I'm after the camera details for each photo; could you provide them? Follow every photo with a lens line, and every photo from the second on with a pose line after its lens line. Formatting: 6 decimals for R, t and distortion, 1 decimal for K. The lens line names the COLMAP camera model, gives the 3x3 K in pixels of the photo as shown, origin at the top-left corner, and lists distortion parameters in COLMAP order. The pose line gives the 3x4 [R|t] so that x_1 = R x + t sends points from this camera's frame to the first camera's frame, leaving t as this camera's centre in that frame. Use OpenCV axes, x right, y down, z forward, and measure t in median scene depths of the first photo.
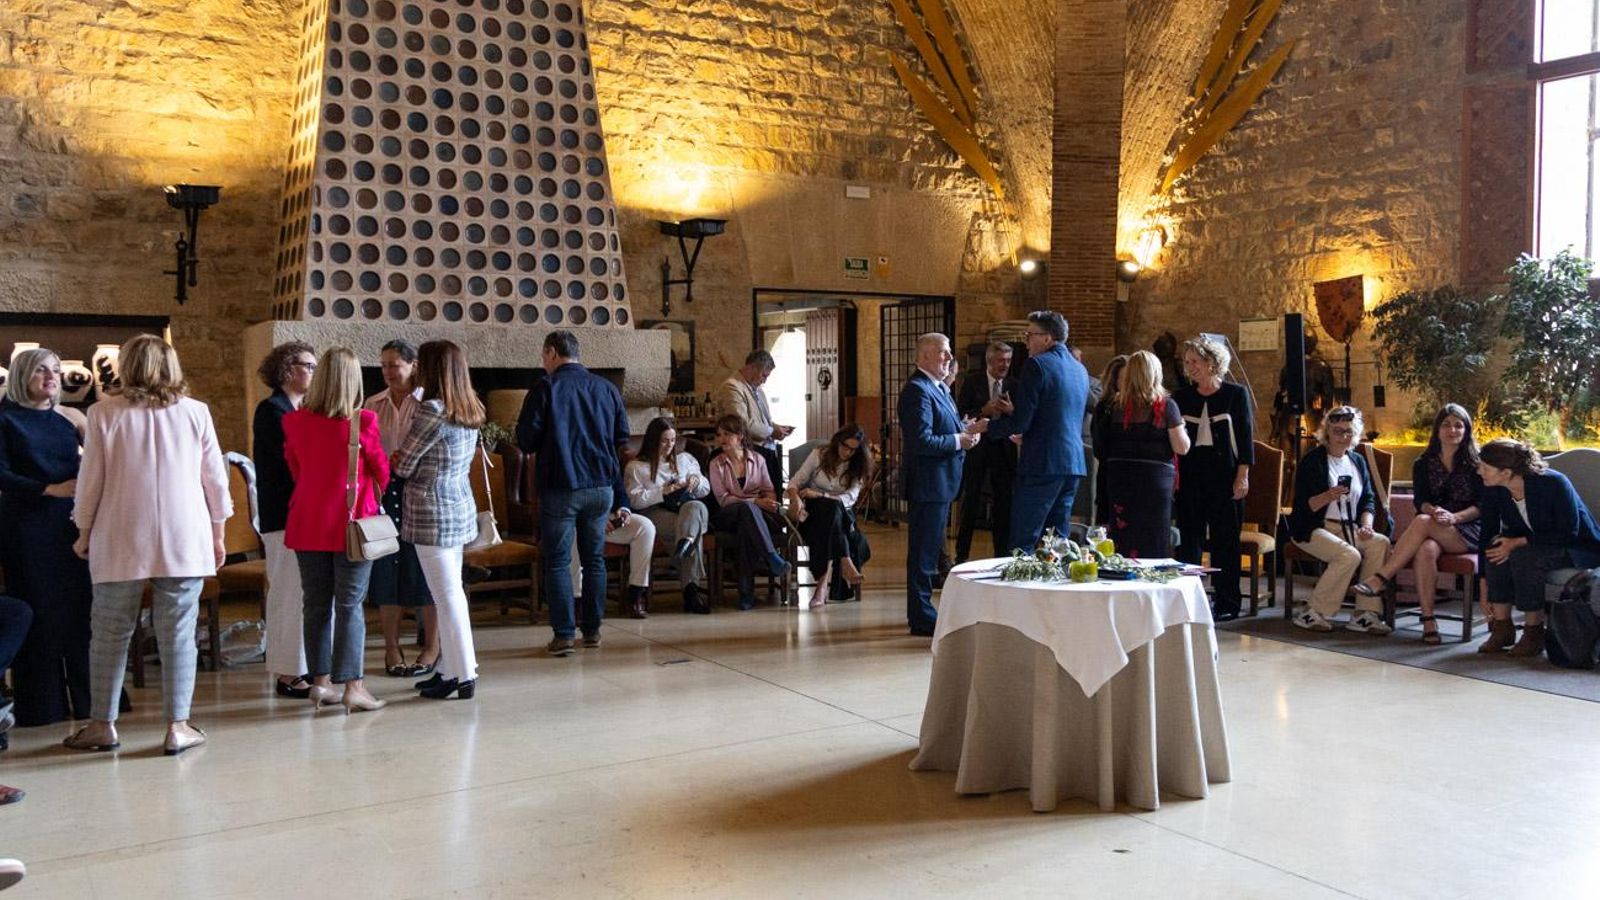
lens RADIAL K [[1078.1, 0, 800.0], [0, 1078.1, 450.0], [0, 0, 1]] dist [0.012662, 0.002446]
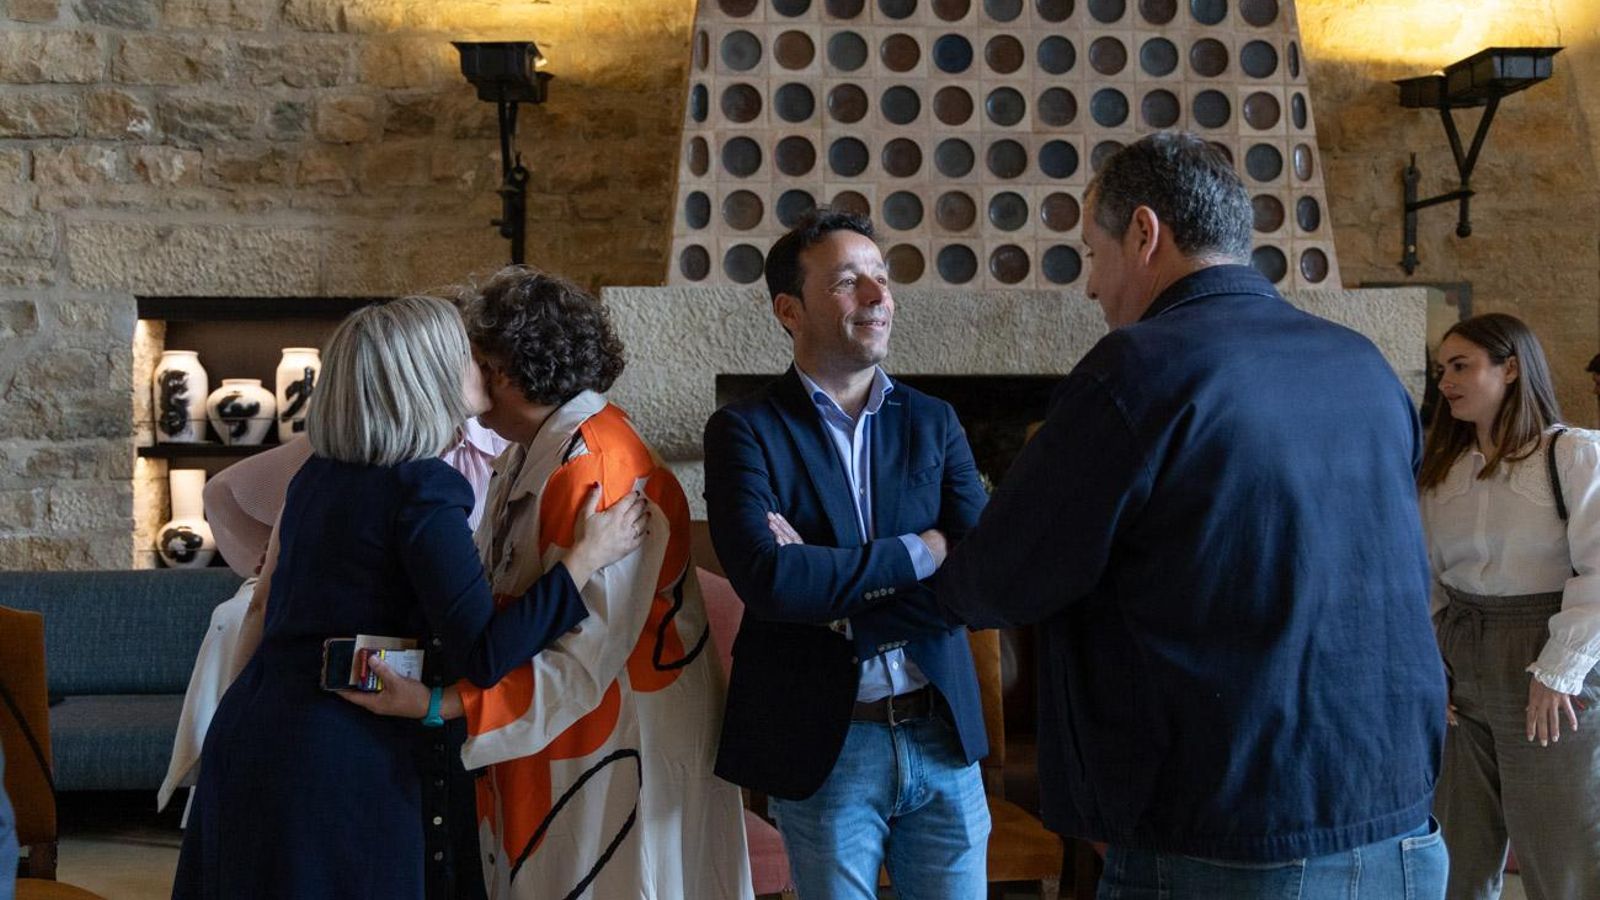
lens RADIAL K [[1424.7, 0, 800.0], [0, 1424.7, 450.0], [0, 0, 1]] dist [0.003630, 0.003330]
pose [[0.870714, 0.003648, -0.491777, -0.063265], [-0.024204, 0.999079, -0.035443, -0.018206], [0.491194, 0.042764, 0.870000, 0.410102]]
